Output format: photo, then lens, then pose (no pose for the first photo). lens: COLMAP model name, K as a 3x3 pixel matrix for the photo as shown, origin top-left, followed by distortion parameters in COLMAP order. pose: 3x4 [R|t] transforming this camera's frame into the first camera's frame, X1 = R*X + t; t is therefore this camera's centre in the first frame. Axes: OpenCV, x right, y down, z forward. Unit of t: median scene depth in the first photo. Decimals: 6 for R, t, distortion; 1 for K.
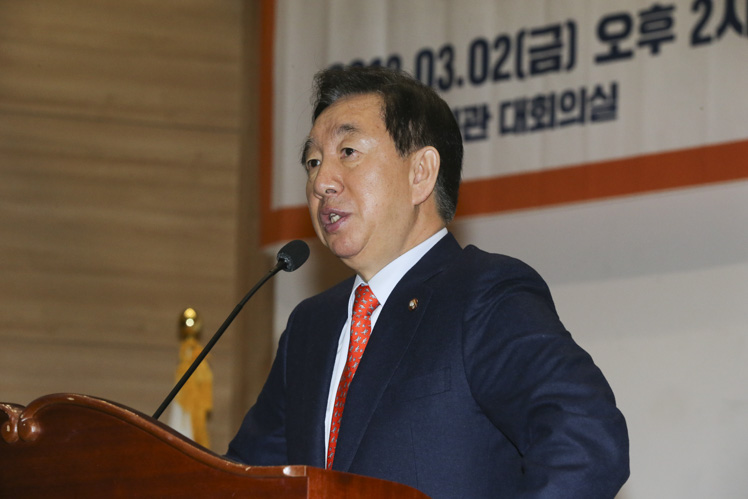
lens RADIAL K [[3498.4, 0, 348.3], [0, 3498.4, 240.7], [0, 0, 1]] dist [1.063956, 0.000000]
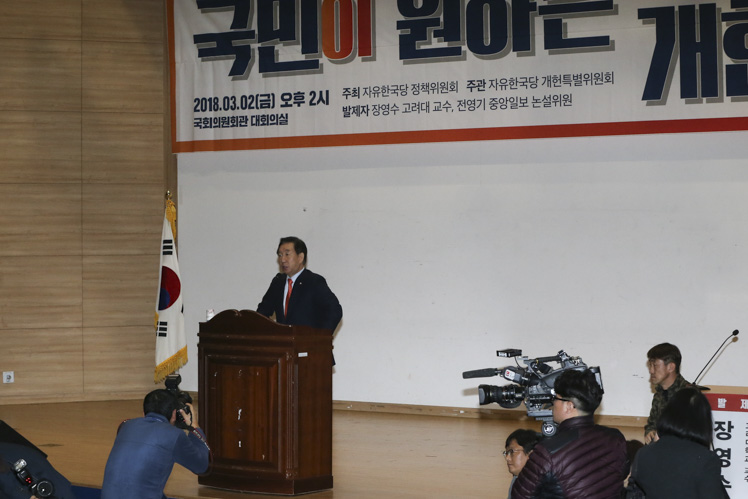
lens RADIAL K [[1826.8, 0, 373.6], [0, 1826.8, 249.3], [0, 0, 1]] dist [-0.246900, 0.000000]
pose [[0.984008, -0.030836, 0.175433, -0.150731], [-0.000178, 0.984731, 0.174085, -0.217954], [-0.178123, -0.171333, 0.968978, -0.716713]]
